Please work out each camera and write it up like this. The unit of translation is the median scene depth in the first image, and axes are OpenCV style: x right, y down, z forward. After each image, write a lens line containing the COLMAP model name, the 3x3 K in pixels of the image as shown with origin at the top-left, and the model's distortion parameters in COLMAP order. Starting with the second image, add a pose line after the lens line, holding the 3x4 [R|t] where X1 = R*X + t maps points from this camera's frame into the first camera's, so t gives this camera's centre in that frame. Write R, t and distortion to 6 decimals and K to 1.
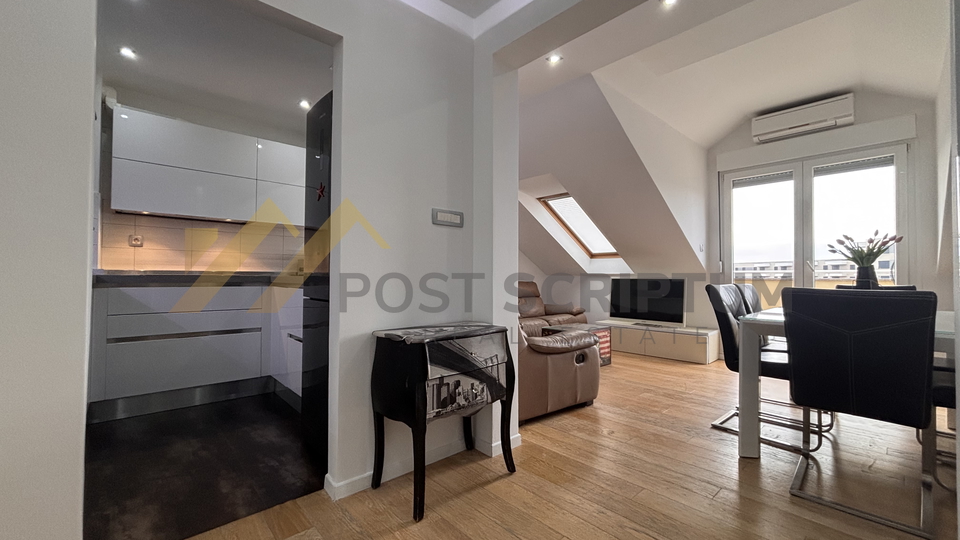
lens RADIAL K [[381.7, 0, 479.7], [0, 381.7, 271.5], [0, 0, 1]] dist [0.001424, -0.000073]
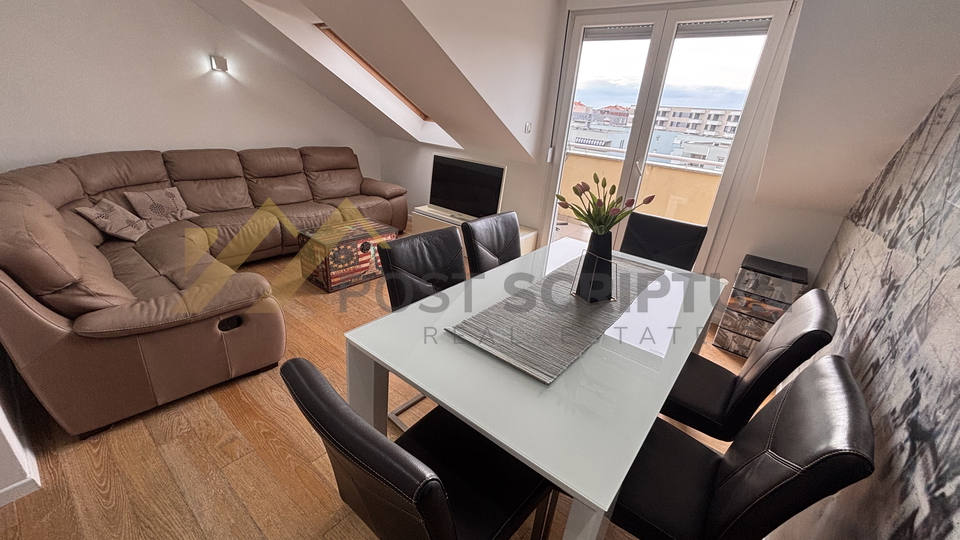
lens RADIAL K [[381.7, 0, 473.4], [0, 381.7, 272.7], [0, 0, 1]] dist [0.001424, -0.000073]
pose [[0.987048, 0.007559, 0.160246, 0.589374], [-0.073125, 0.910282, 0.407479, -0.168558], [-0.142789, -0.413919, 0.899045, 0.362502]]
